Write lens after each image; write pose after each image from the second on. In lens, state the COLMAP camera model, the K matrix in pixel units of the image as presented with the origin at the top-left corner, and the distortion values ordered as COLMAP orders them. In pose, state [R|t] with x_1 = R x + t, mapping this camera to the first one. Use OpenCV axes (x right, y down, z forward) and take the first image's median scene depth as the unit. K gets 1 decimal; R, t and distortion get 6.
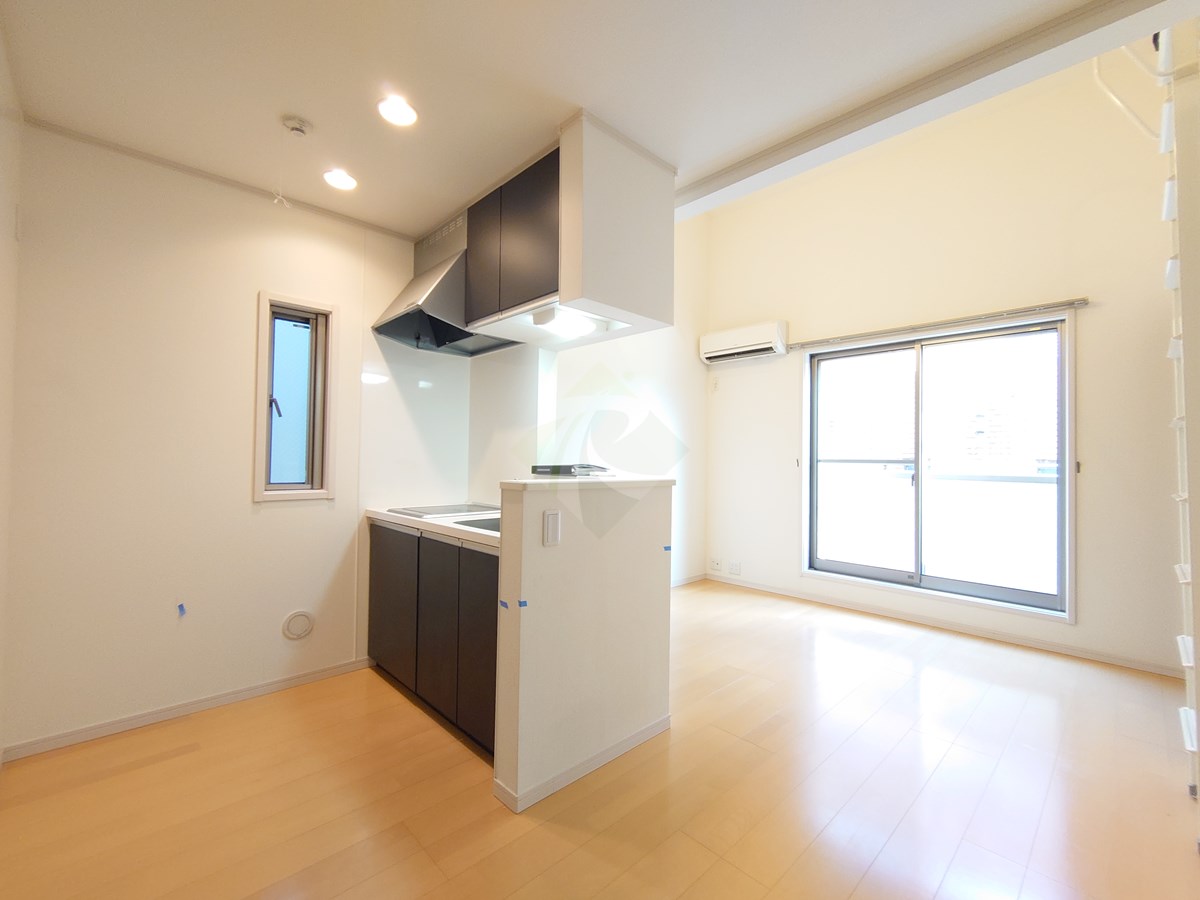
lens RADIAL K [[517.5, 0, 600.2], [0, 517.5, 449.5], [0, 0, 1]] dist [-0.000038, -0.000951]
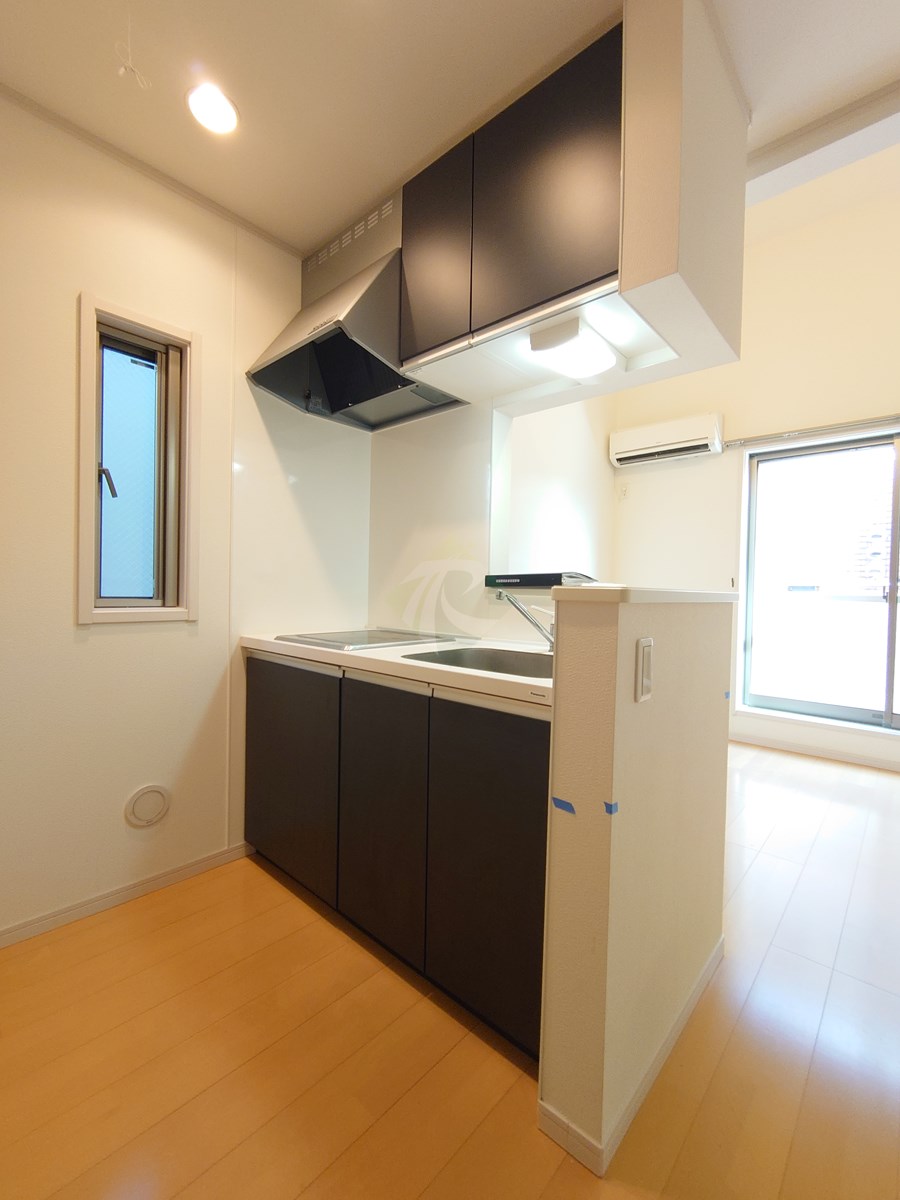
lens RADIAL K [[517.5, 0, 449.4], [0, 517.5, 597.6], [0, 0, 1]] dist [-0.000038, -0.000951]
pose [[0.997713, 0.006321, 0.067293, -0.234314], [-0.009048, 0.999147, 0.040300, 0.034789], [-0.066981, -0.040817, 0.996919, 0.305671]]
